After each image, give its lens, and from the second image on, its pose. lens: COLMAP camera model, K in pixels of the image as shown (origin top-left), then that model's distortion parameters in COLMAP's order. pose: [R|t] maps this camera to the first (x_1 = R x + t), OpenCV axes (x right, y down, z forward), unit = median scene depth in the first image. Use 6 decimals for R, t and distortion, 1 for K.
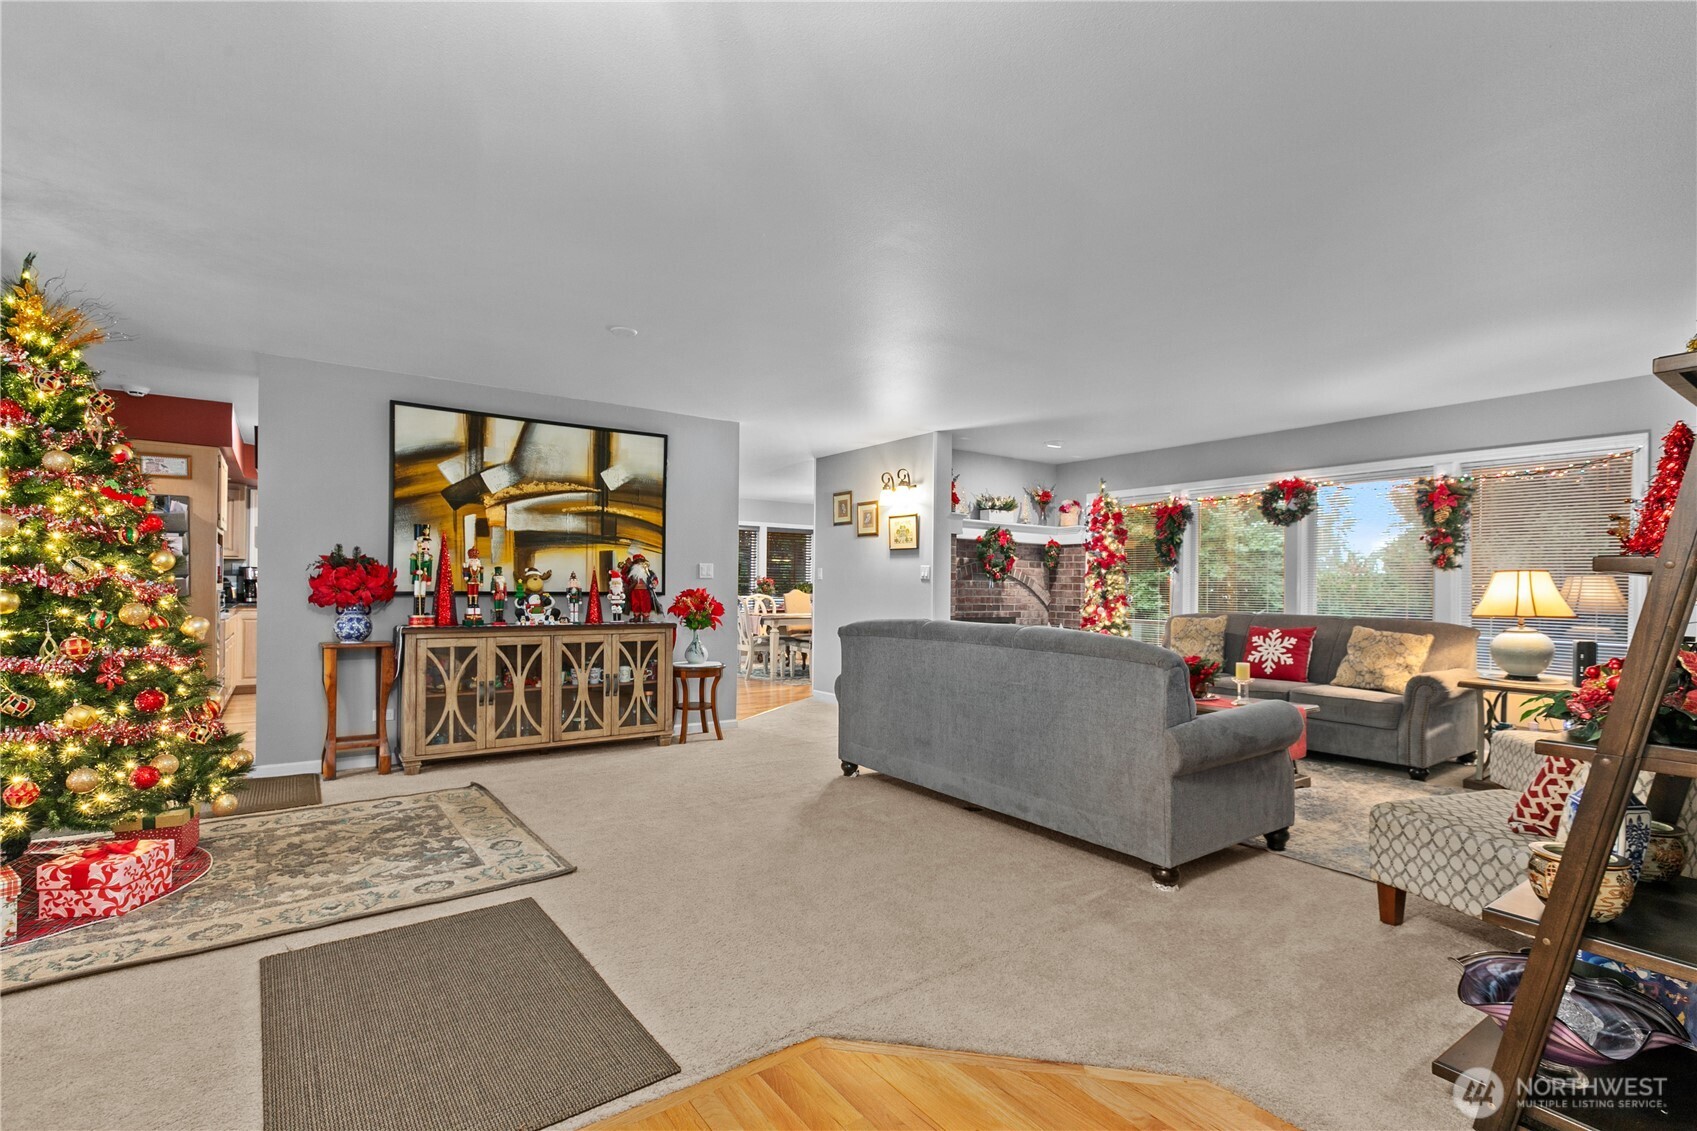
lens RADIAL K [[770.4, 0, 839.8], [0, 770.4, 565.6], [0, 0, 1]] dist [0.000736, -0.000312]
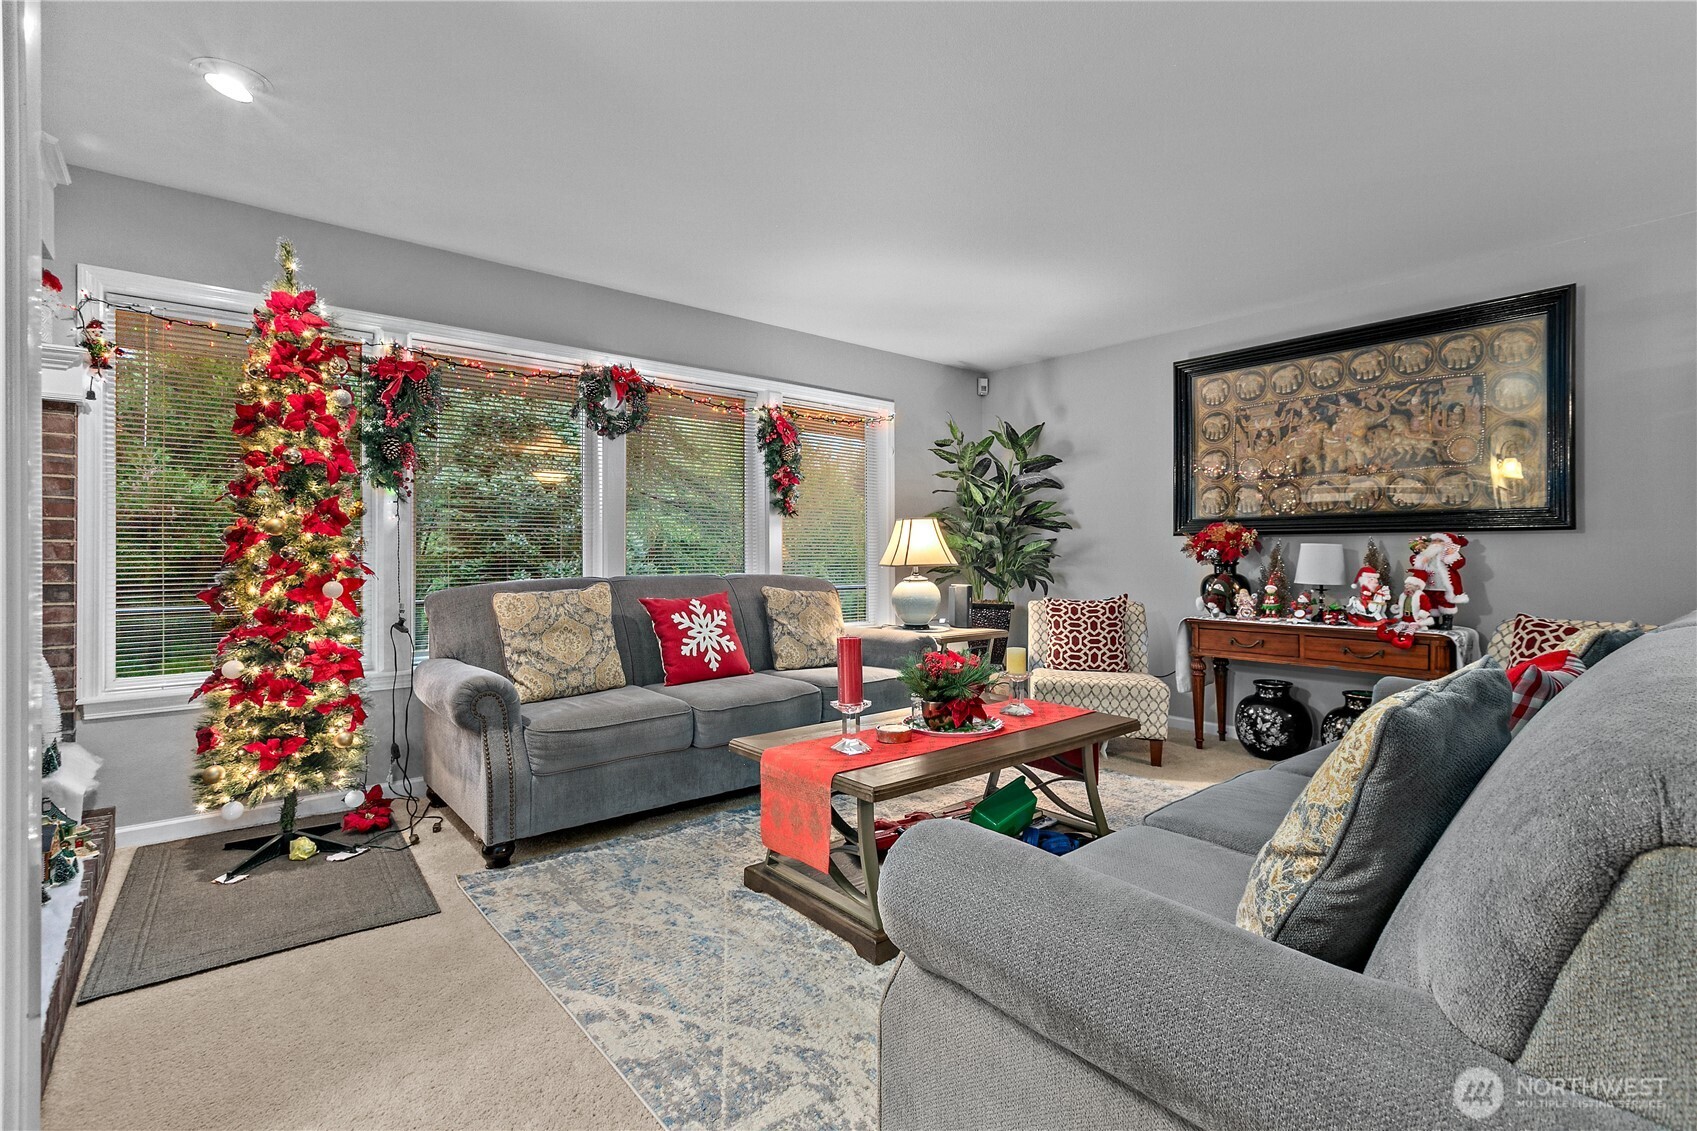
lens RADIAL K [[770.4, 0, 839.8], [0, 770.4, 565.6], [0, 0, 1]] dist [0.000736, -0.000312]
pose [[-0.068949, -0.026250, 0.997275, -0.078328], [-0.026571, 0.999347, 0.024467, 0.036236], [-0.997266, -0.024812, -0.069602, 0.943274]]
